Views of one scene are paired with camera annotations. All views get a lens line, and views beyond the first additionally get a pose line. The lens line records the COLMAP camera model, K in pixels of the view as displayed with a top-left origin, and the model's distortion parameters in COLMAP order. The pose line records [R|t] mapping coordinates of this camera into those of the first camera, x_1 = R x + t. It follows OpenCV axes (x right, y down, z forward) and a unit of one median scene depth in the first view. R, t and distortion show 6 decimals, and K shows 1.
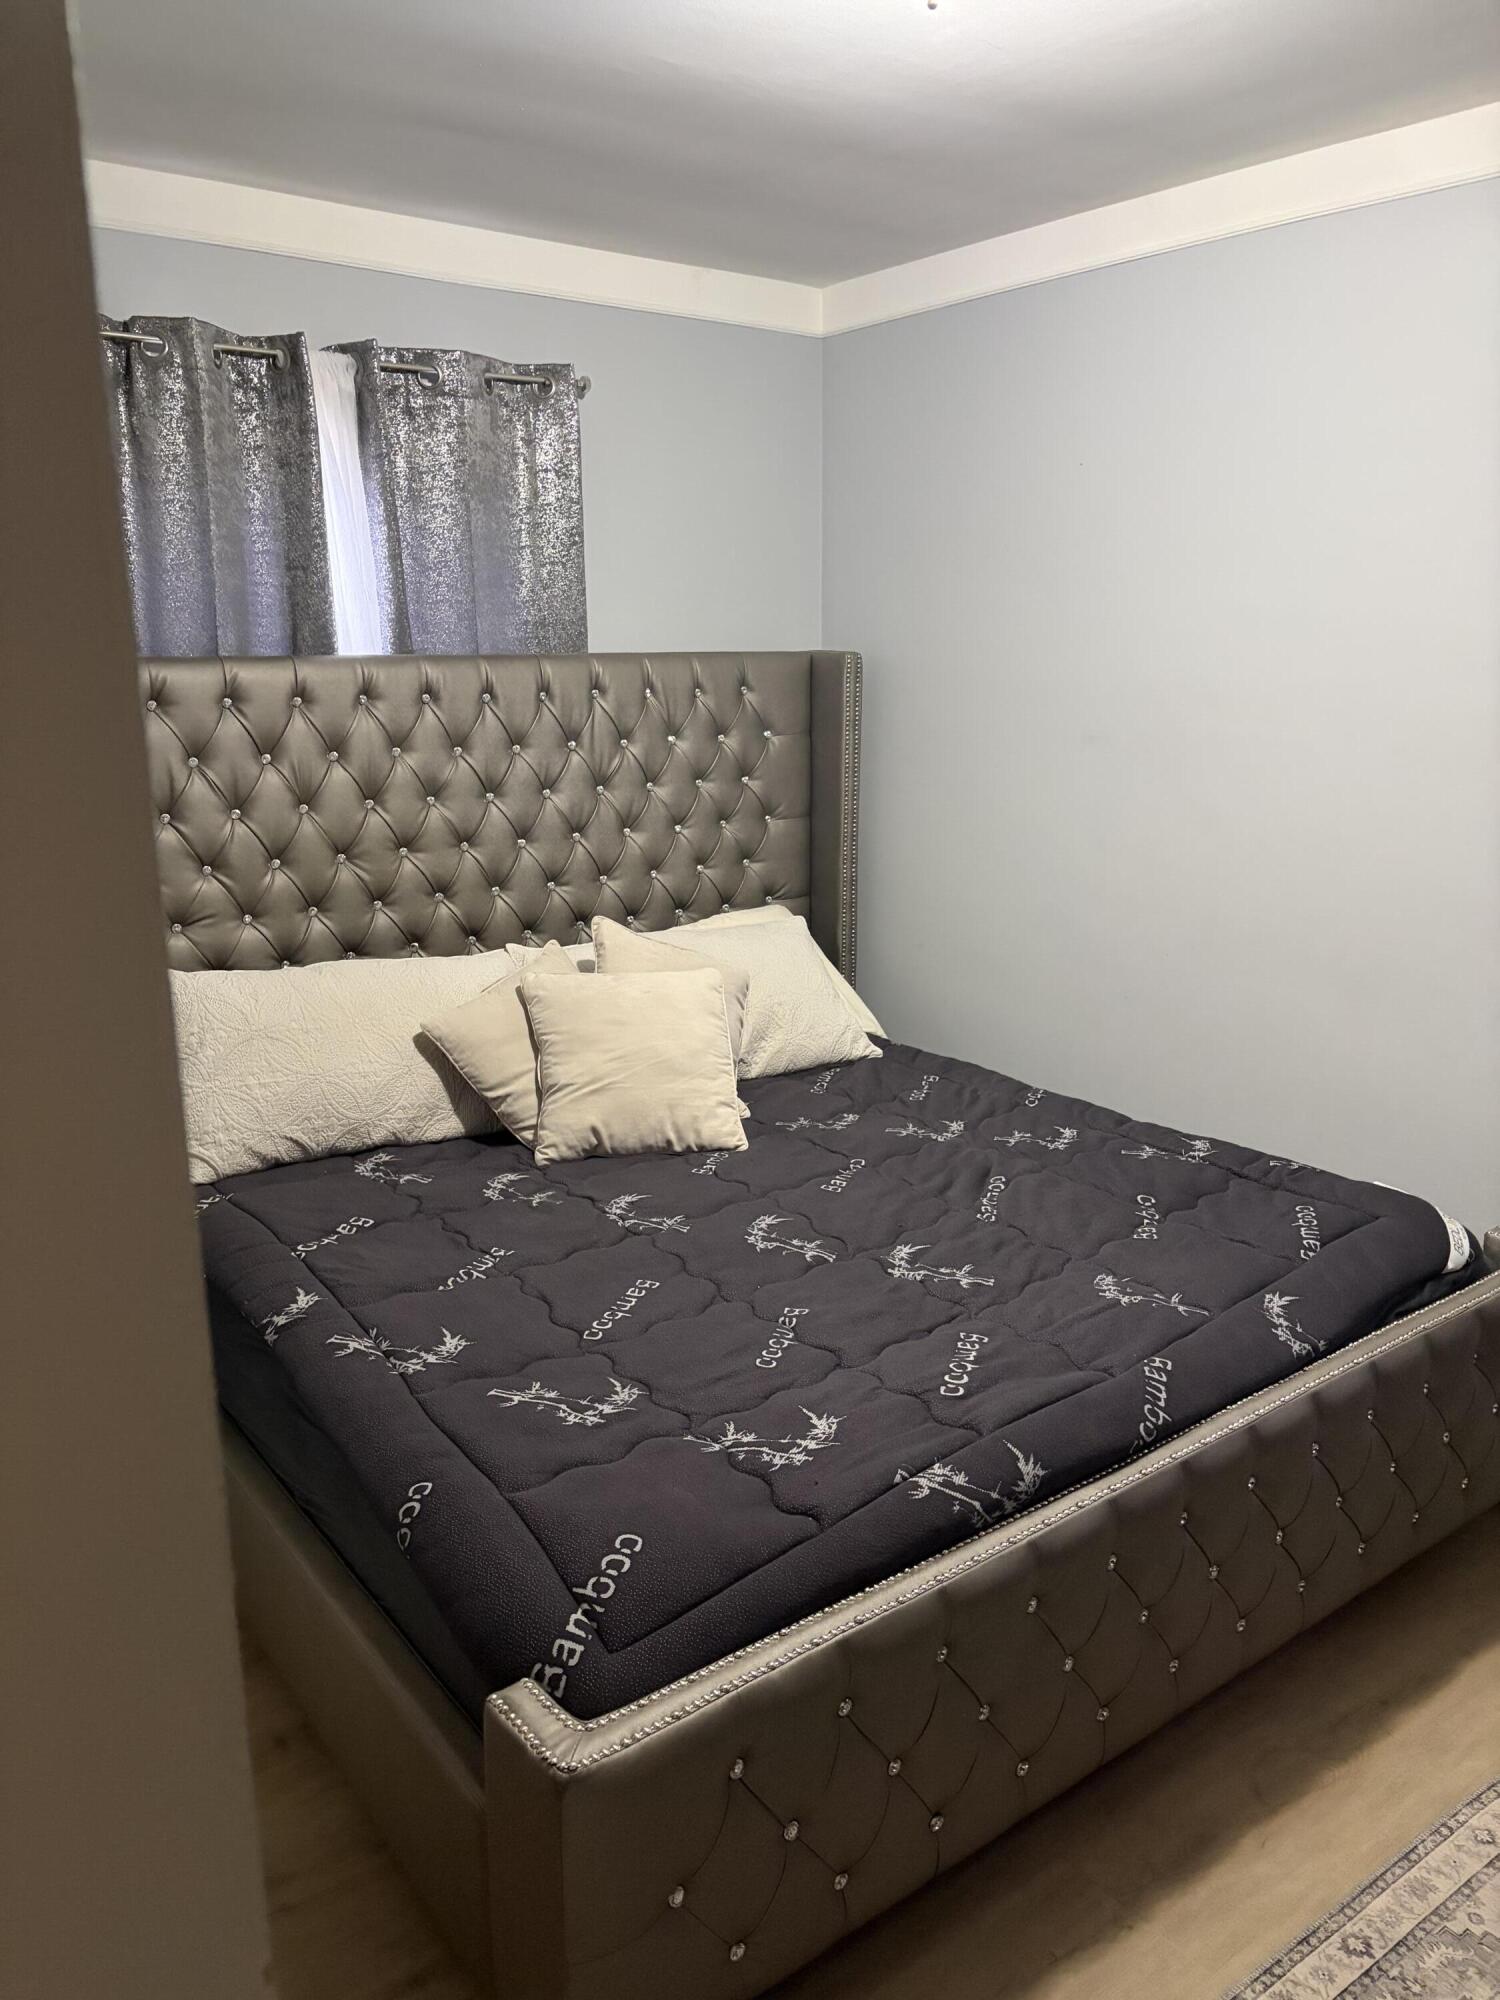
lens RADIAL K [[1500.8, 0, 757.8], [0, 1500.8, 997.5], [0, 0, 1]] dist [0.047416, -0.047103]
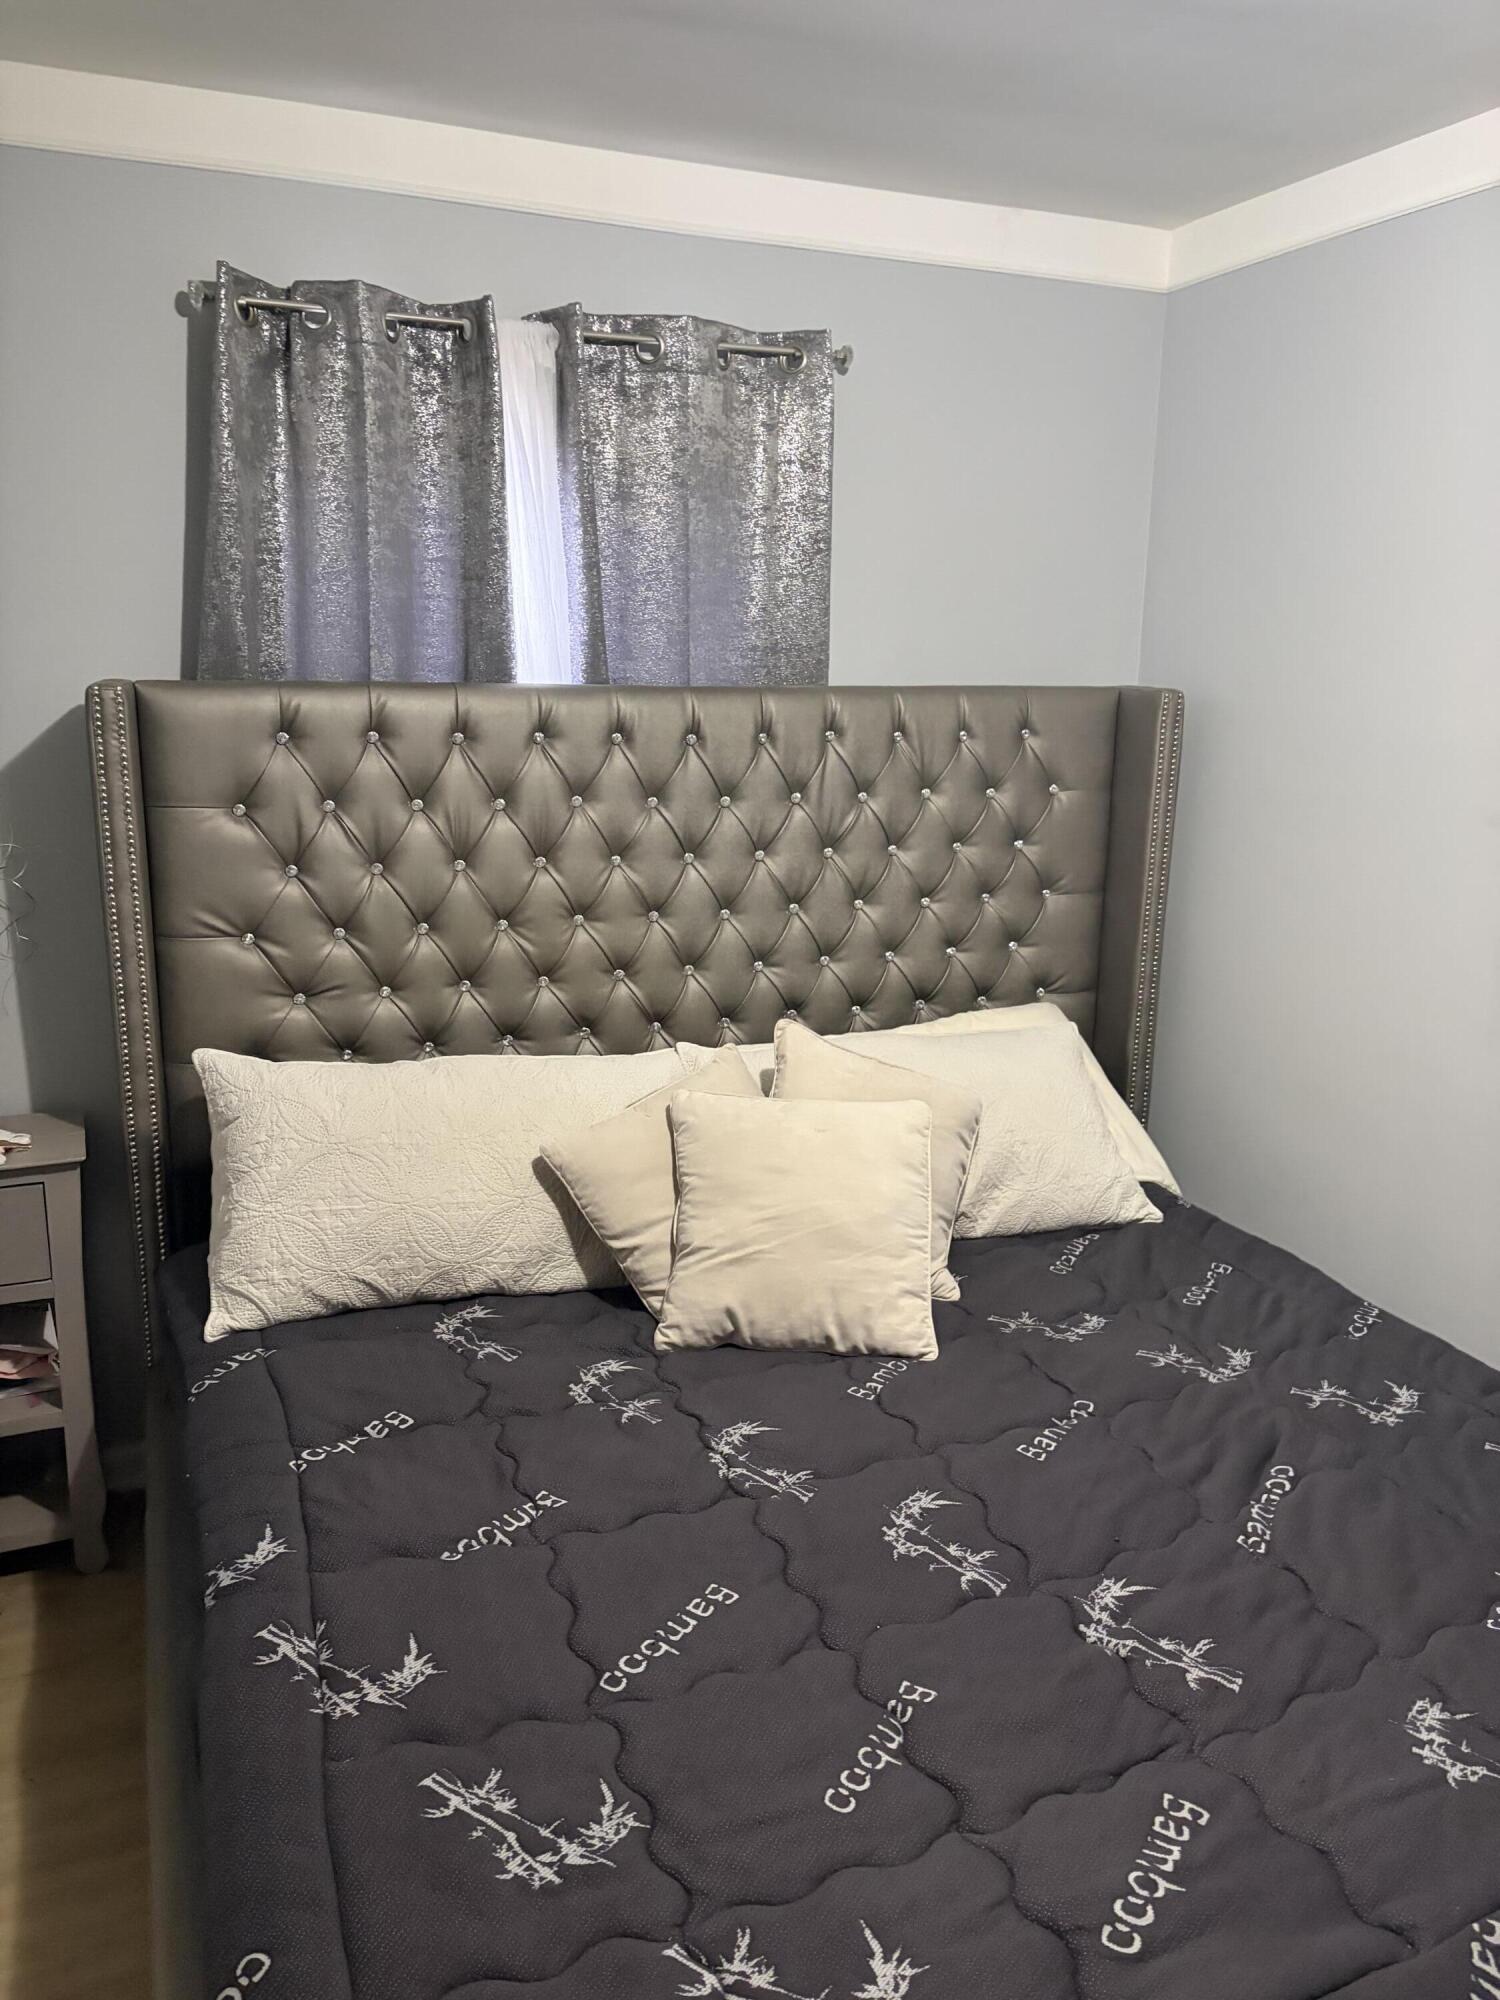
lens RADIAL K [[1500.8, 0, 742.8], [0, 1500.8, 998.2], [0, 0, 1]] dist [0.047416, -0.047103]
pose [[0.966211, 0.074877, -0.246638, 0.066663], [-0.077431, 0.996998, -0.000657, -0.064779], [0.245848, 0.019733, 0.969107, 0.235594]]
